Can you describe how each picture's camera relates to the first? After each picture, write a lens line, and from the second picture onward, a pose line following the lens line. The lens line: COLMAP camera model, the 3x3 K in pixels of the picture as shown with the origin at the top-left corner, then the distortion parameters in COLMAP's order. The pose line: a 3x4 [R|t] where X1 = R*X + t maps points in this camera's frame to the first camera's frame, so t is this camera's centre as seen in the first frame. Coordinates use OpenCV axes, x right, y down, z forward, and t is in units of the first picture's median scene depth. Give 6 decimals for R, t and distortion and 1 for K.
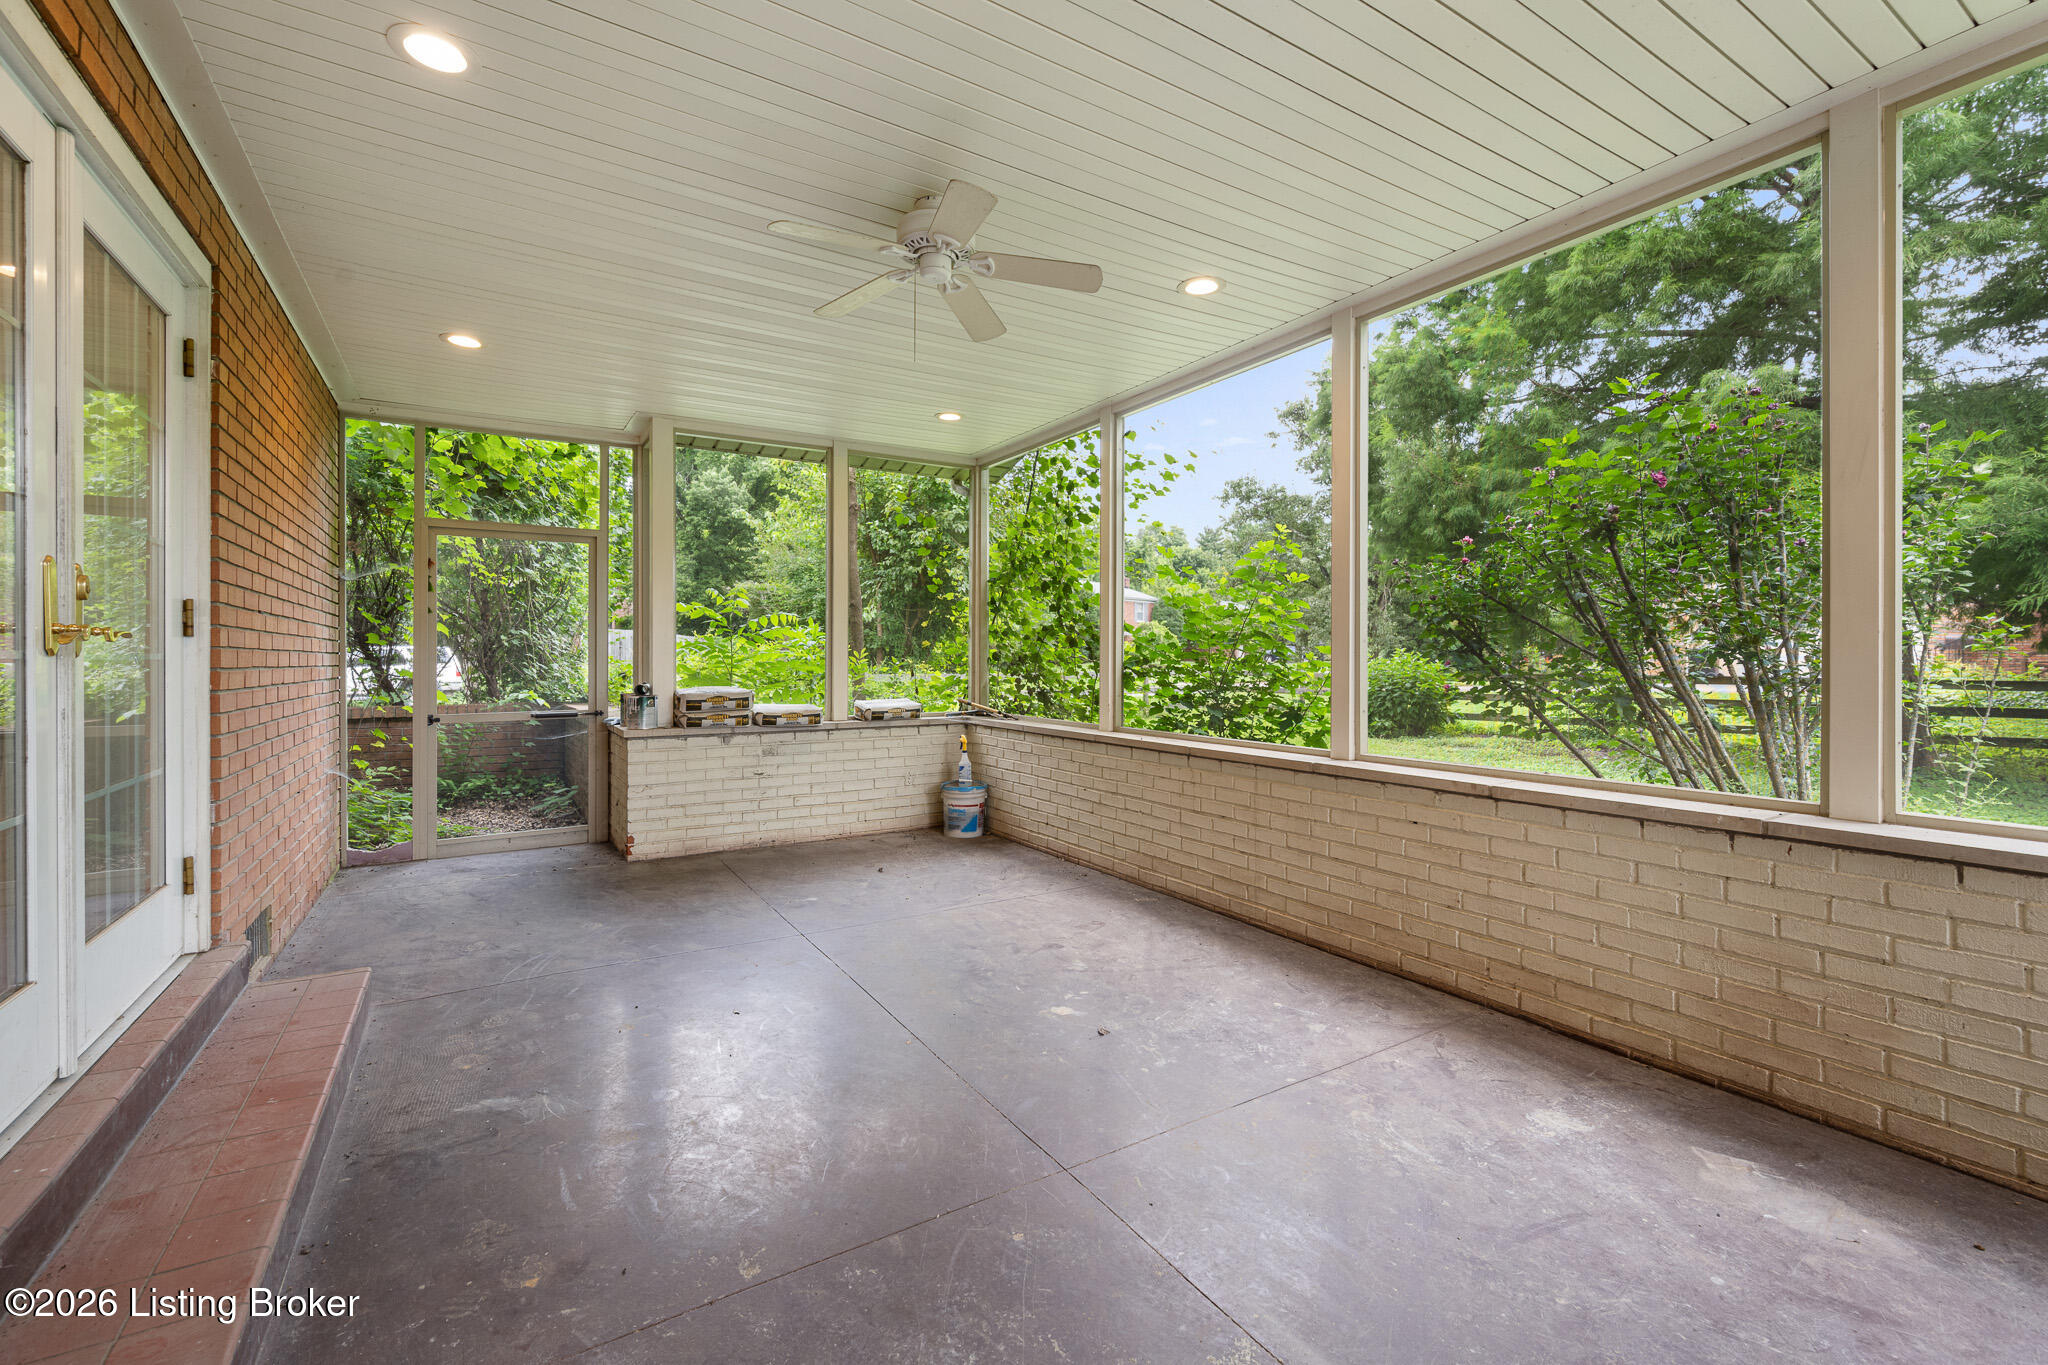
lens RADIAL K [[853.5, 0, 1015.3], [0, 853.5, 664.6], [0, 0, 1]] dist [-0.002714, -0.000850]
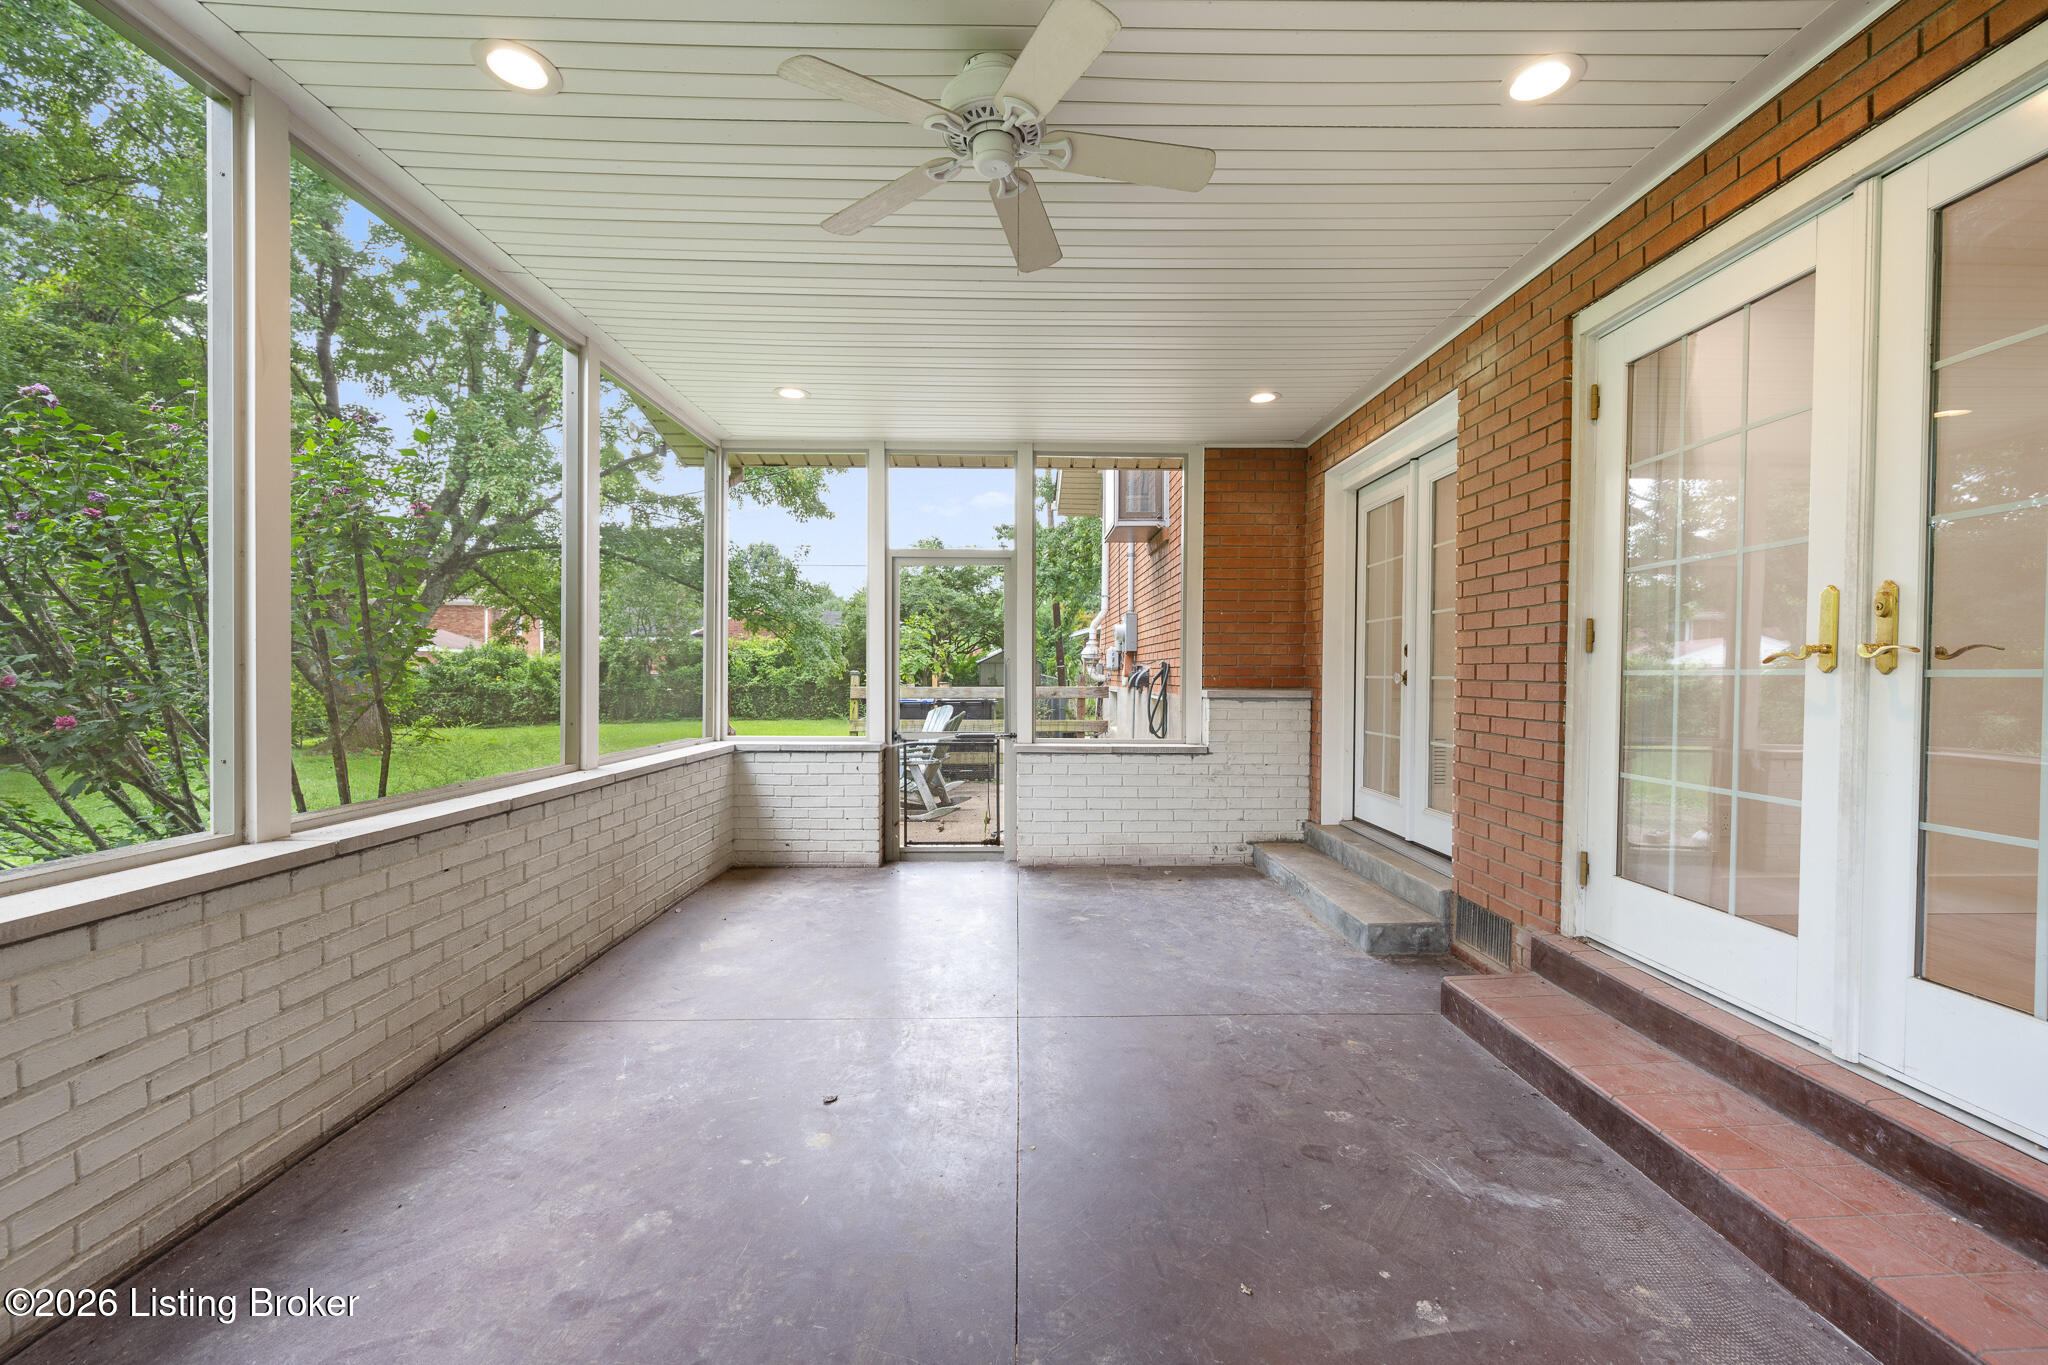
lens RADIAL K [[853.5, 0, 1023.2], [0, 853.5, 685.6], [0, 0, 1]] dist [-0.002714, -0.000850]
pose [[-0.859334, -0.005978, 0.511380, -0.469280], [0.004042, 0.999821, 0.018481, -0.010351], [-0.511399, 0.017948, -0.859156, 1.498339]]
